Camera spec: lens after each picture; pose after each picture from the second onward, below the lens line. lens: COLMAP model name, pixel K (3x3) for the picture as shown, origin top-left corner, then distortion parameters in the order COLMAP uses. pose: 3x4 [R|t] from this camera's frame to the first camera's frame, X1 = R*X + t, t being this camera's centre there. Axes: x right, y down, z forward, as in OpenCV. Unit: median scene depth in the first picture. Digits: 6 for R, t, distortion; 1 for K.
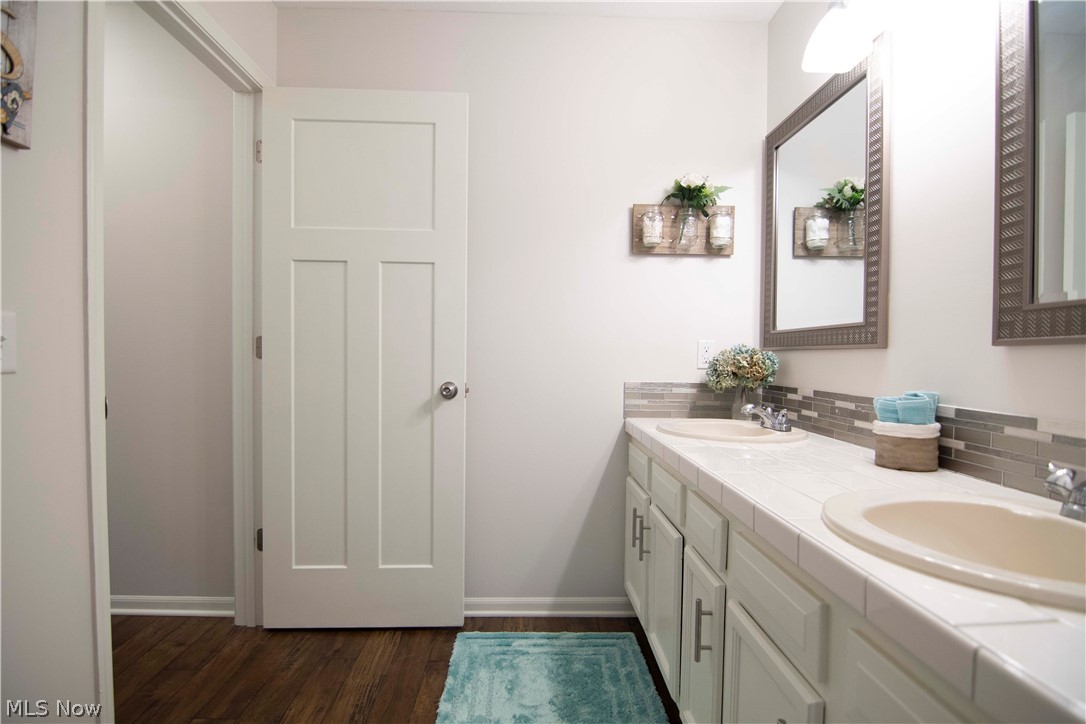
lens RADIAL K [[525.5, 0, 545.8], [0, 525.5, 362.1], [0, 0, 1]] dist [-0.005742, -0.010427]
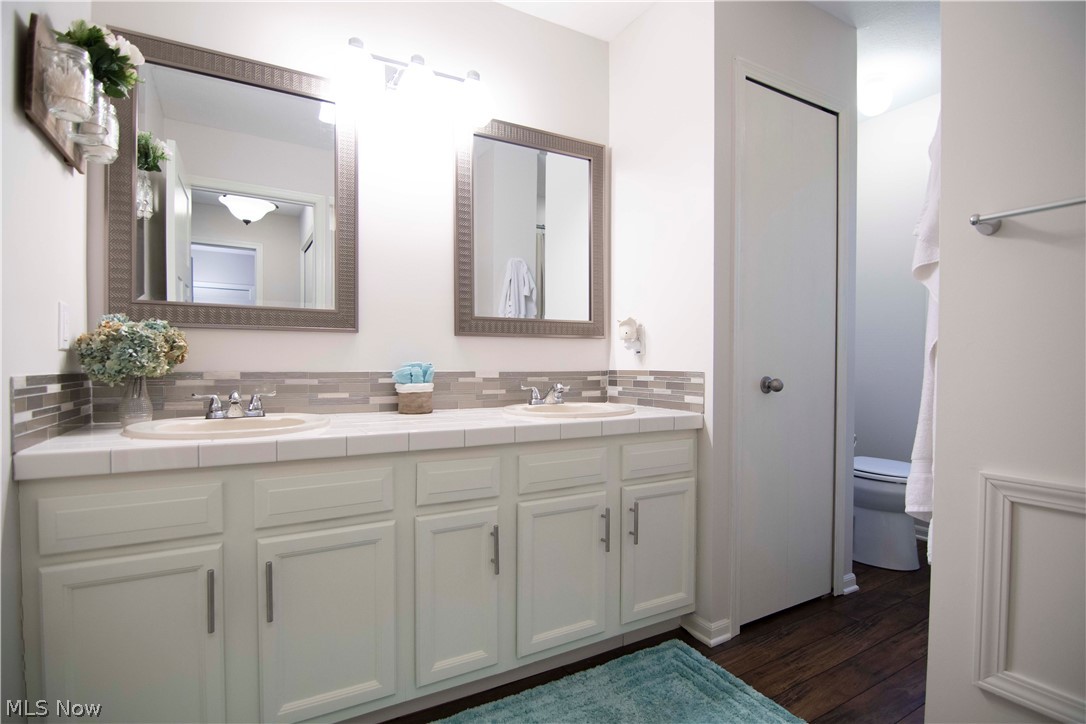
lens RADIAL K [[525.5, 0, 545.8], [0, 525.5, 365.5], [0, 0, 1]] dist [-0.005742, -0.010427]
pose [[-0.468605, -0.016544, 0.883253, -0.672316], [0.000843, 0.999816, 0.019175, 0.026964], [-0.883407, 0.009730, -0.468505, 1.097967]]
